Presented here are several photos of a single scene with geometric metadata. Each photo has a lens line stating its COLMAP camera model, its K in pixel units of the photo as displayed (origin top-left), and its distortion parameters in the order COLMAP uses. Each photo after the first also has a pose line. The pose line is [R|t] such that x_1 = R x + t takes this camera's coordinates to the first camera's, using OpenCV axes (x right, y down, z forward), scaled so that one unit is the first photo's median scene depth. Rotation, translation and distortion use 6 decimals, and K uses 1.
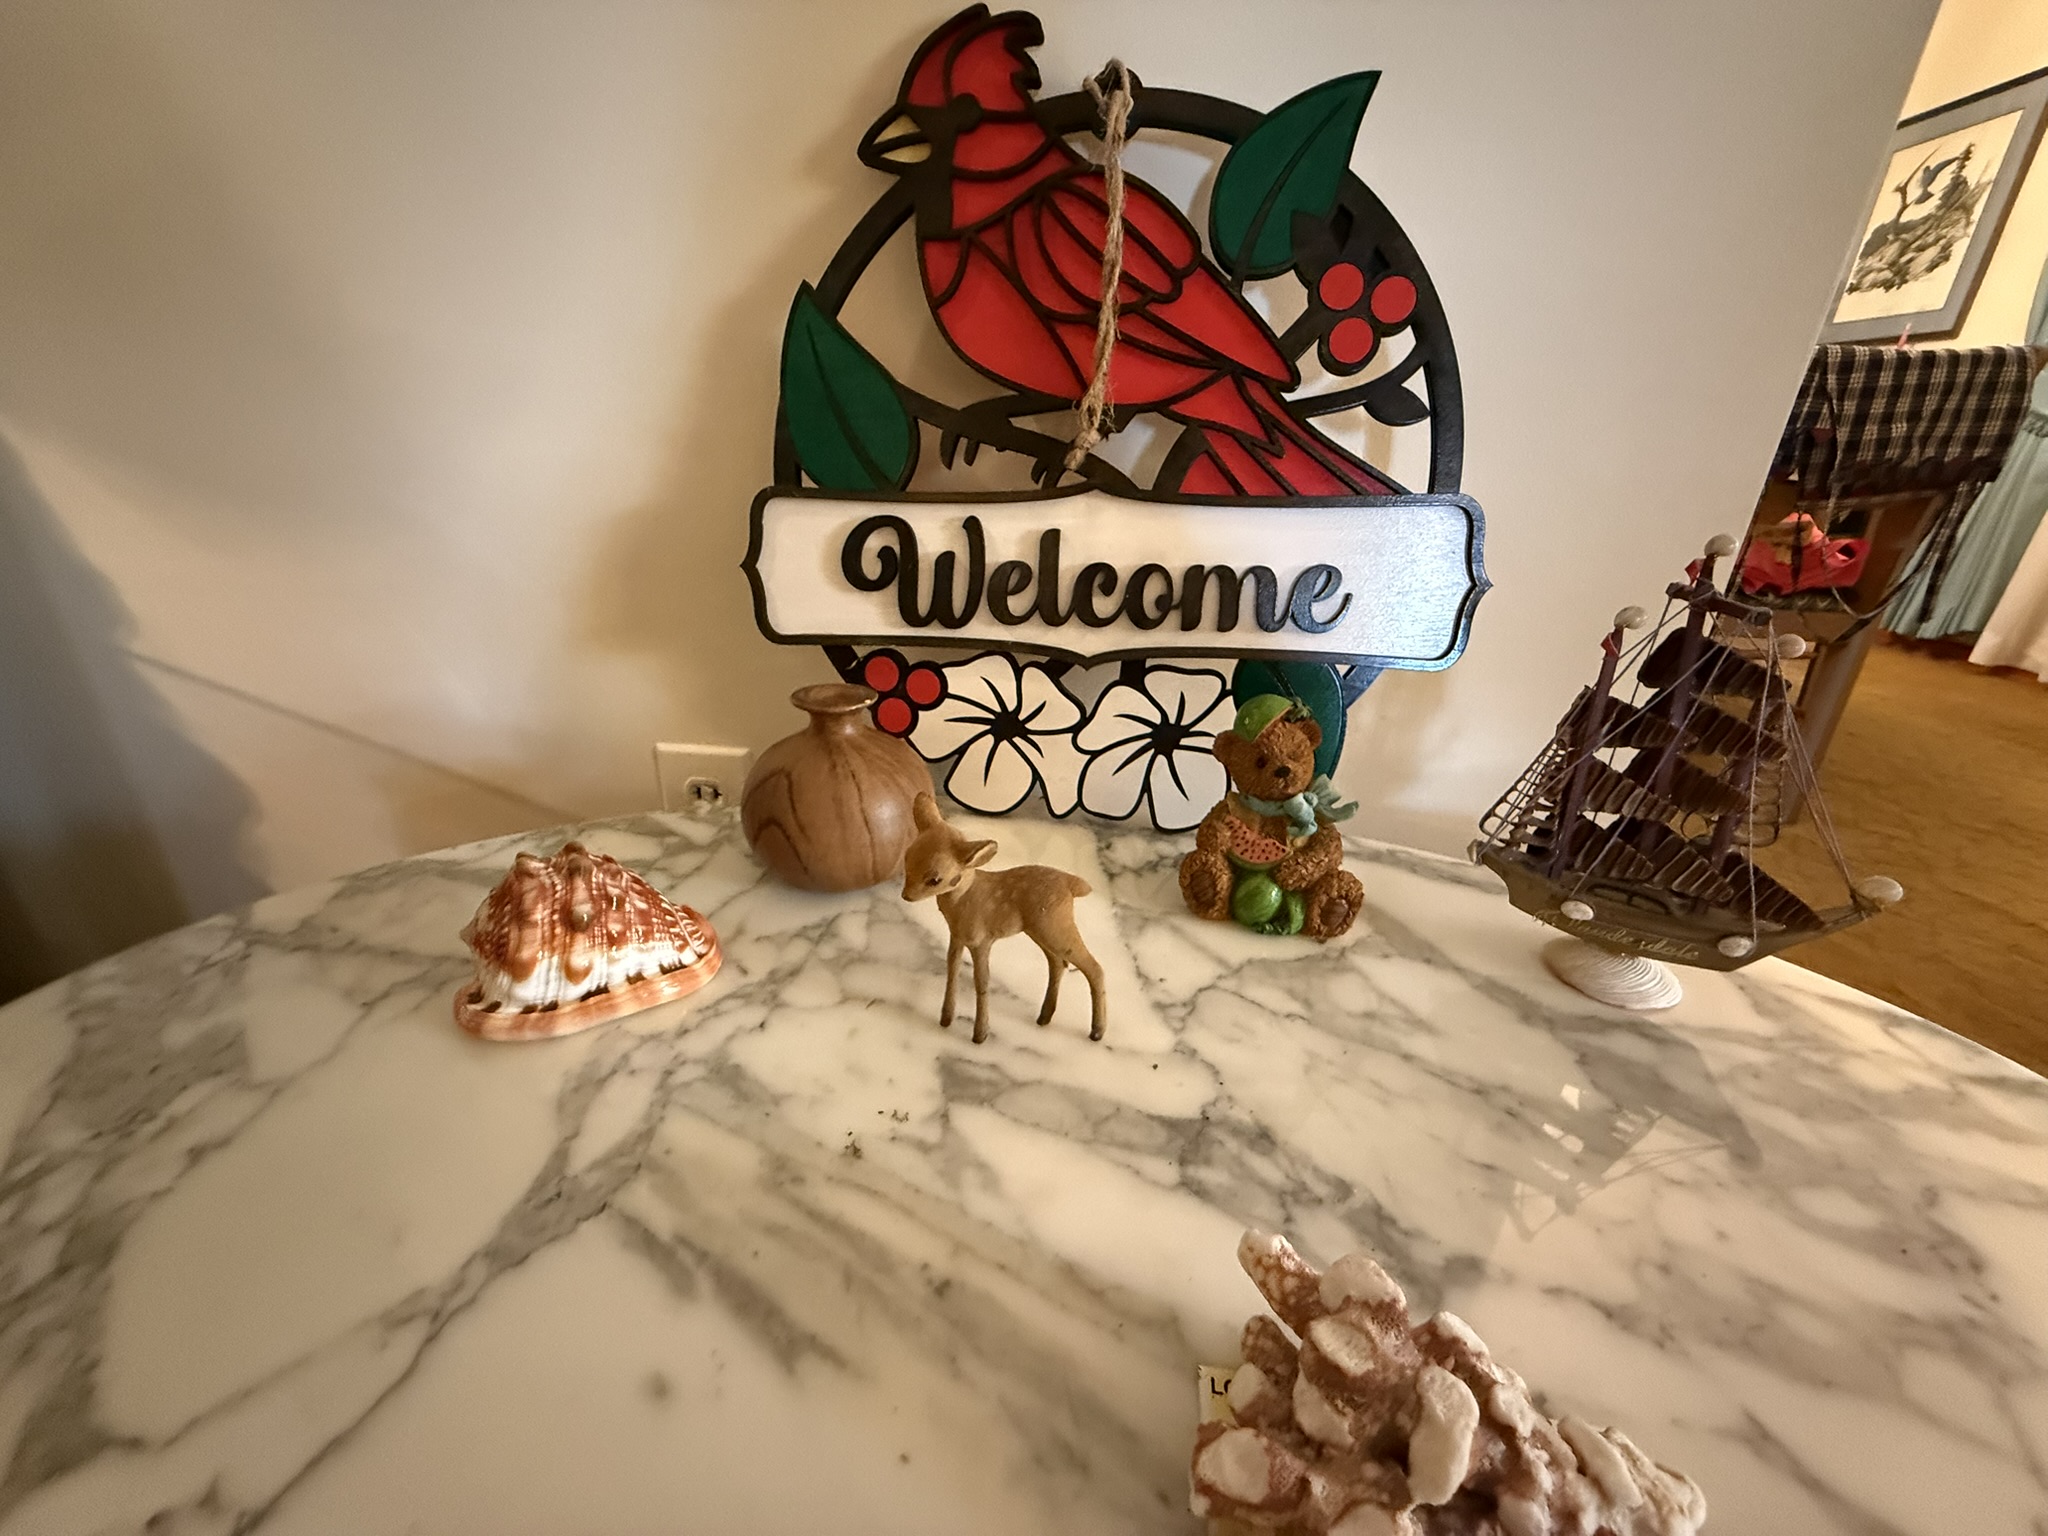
lens RADIAL K [[840.5, 0, 1024.0], [0, 840.5, 768.0], [0, 0, 1]] dist [0.002884, 0.000124]
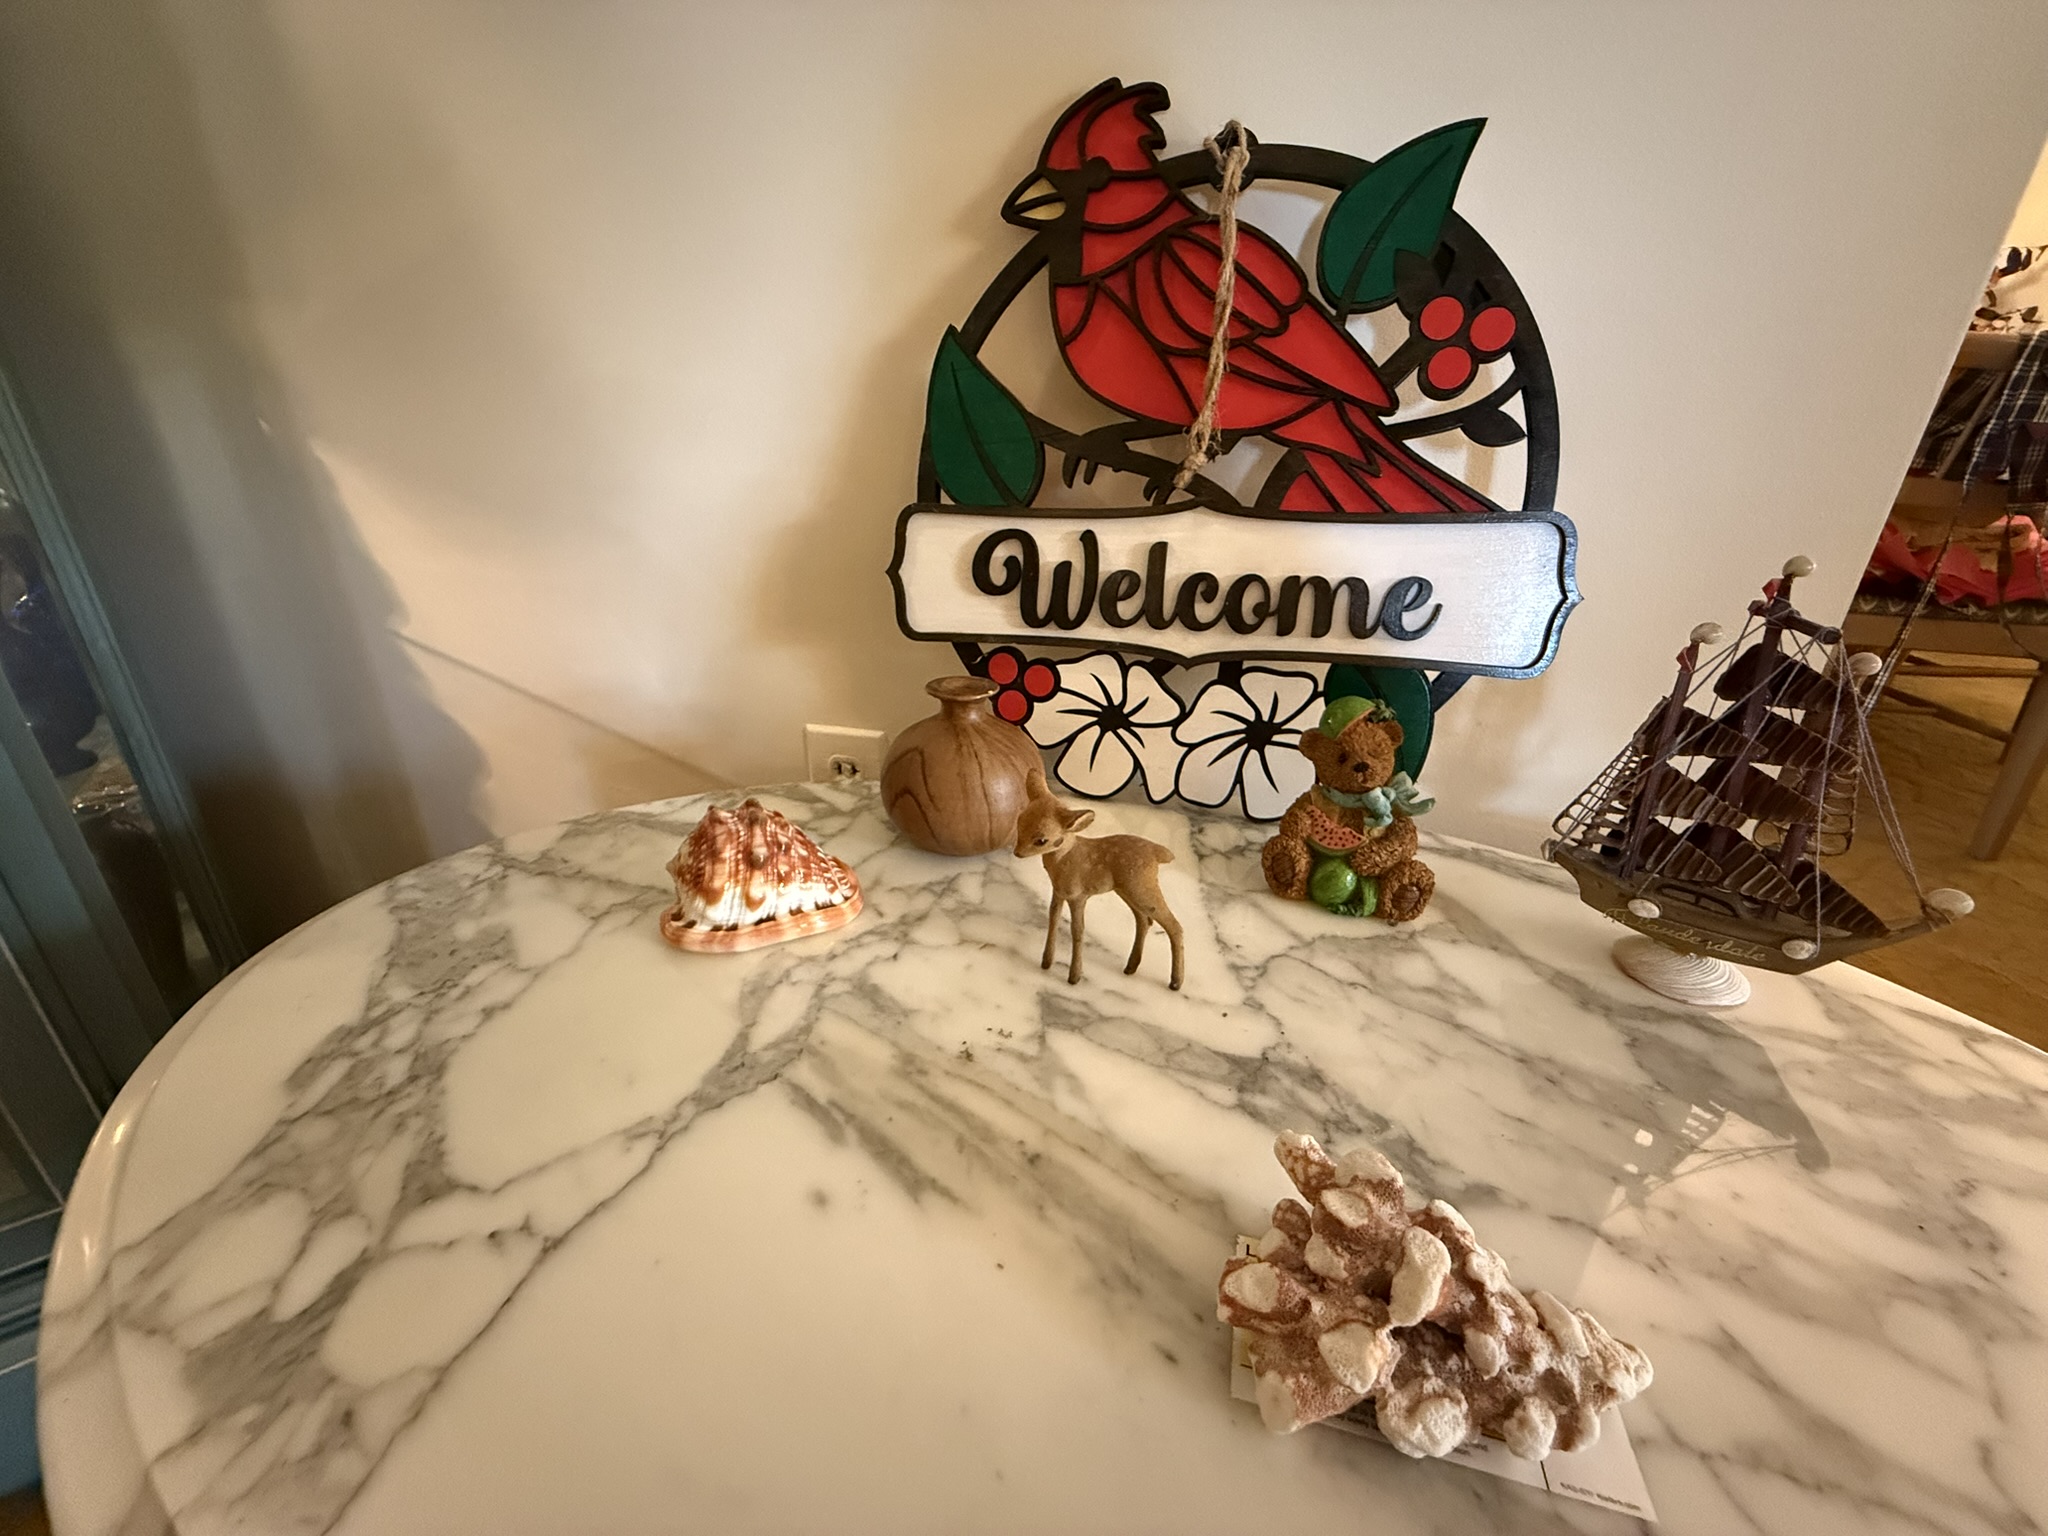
lens RADIAL K [[840.5, 0, 1024.0], [0, 840.5, 768.0], [0, 0, 1]] dist [0.002884, 0.000124]
pose [[0.990186, 0.041074, -0.133581, 0.020783], [-0.040650, 0.999156, 0.005904, 0.018956], [0.133711, -0.000416, 0.991020, -0.160039]]
